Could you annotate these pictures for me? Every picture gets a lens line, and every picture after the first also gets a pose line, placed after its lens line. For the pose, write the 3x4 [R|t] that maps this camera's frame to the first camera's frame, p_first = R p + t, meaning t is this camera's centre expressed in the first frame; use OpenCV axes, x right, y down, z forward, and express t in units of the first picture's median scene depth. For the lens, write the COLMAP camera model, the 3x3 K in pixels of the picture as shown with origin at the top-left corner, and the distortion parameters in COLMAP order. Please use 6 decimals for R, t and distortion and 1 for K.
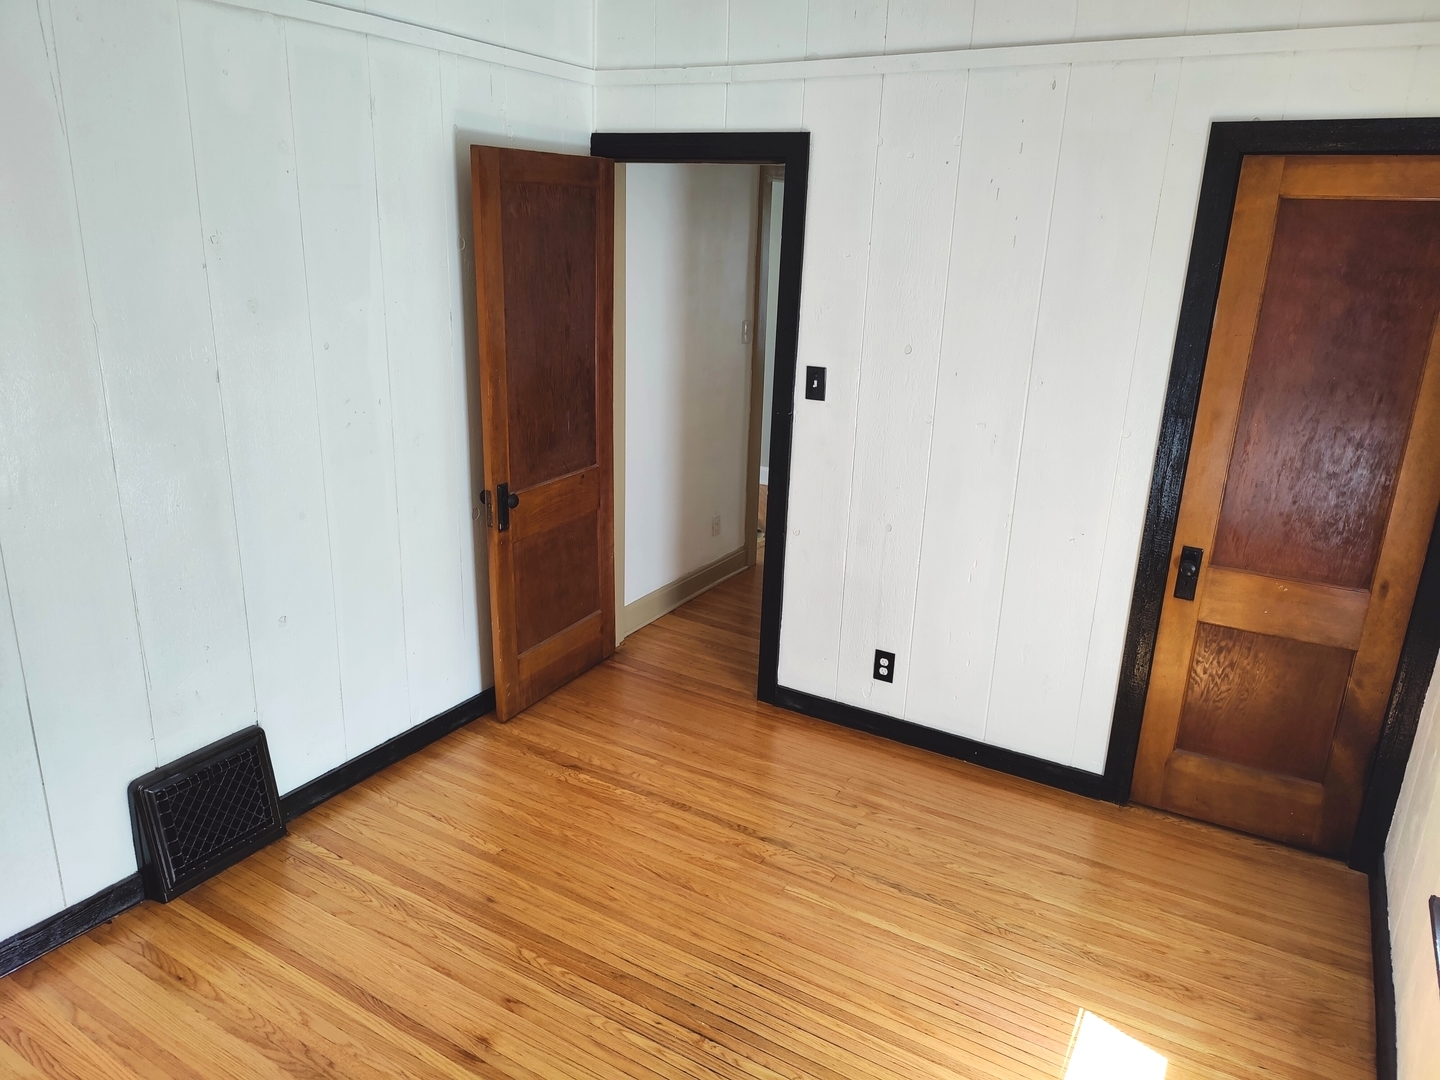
lens RADIAL K [[997.9, 0, 706.7], [0, 997.9, 542.2], [0, 0, 1]] dist [0.030542, -0.038393]
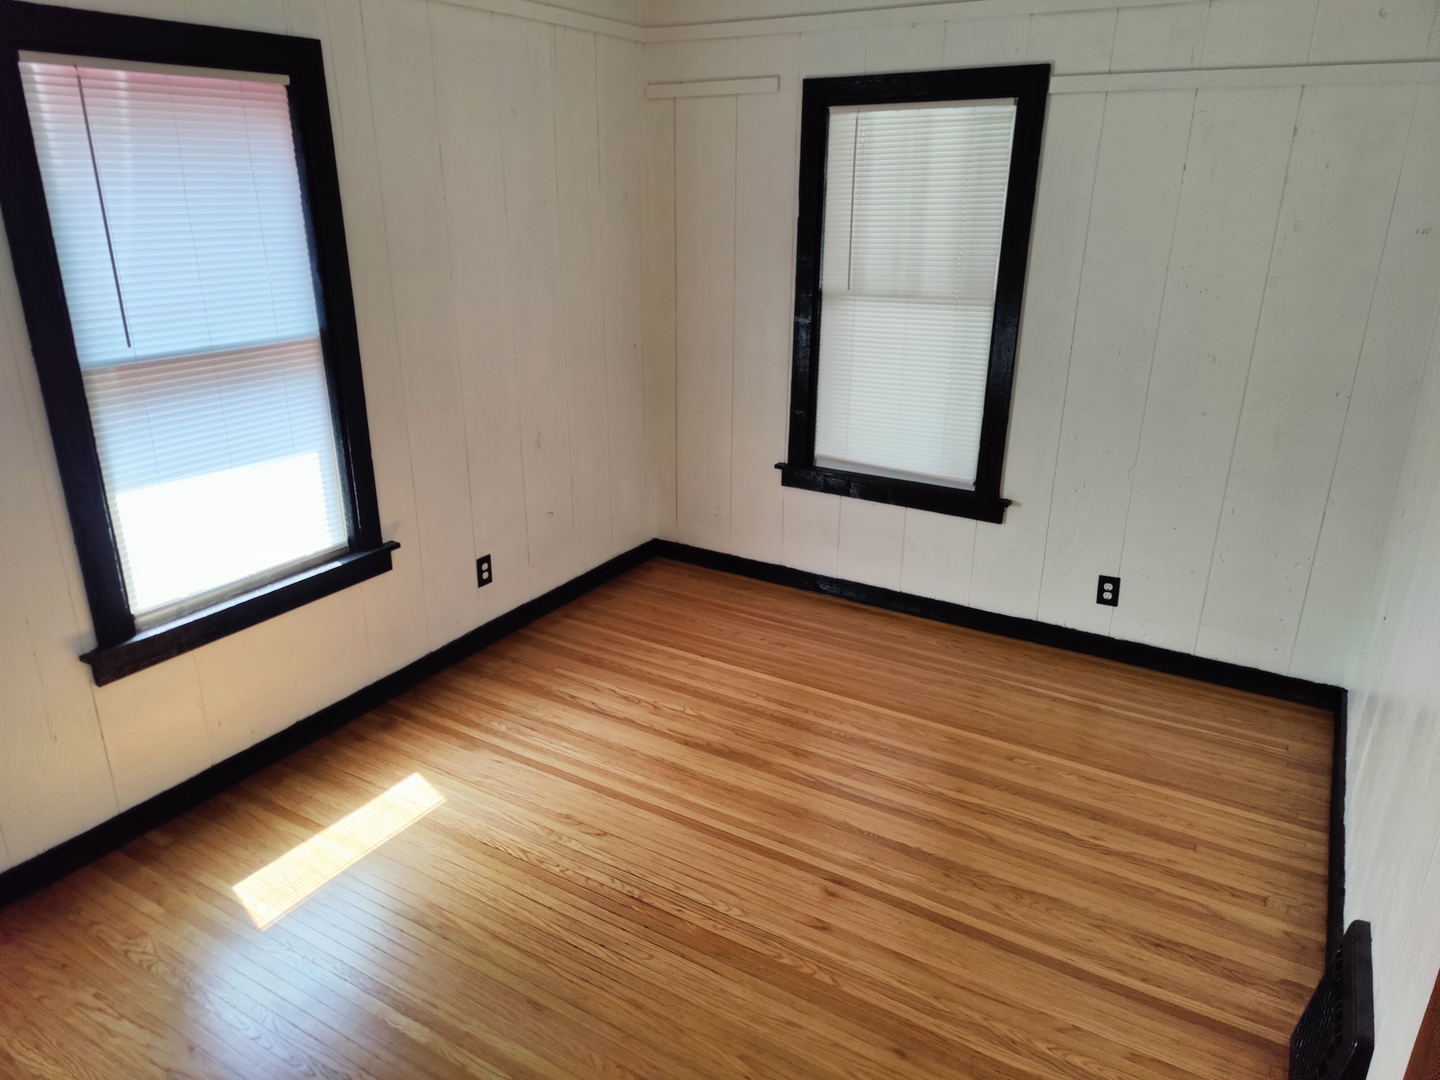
lens RADIAL K [[997.9, 0, 706.7], [0, 997.9, 542.2], [0, 0, 1]] dist [0.030542, -0.038393]
pose [[-0.999306, -0.035317, -0.011874, -0.048619], [-0.035260, 0.793357, 0.607735, -0.476788], [-0.012043, 0.607731, -0.794051, 1.553826]]
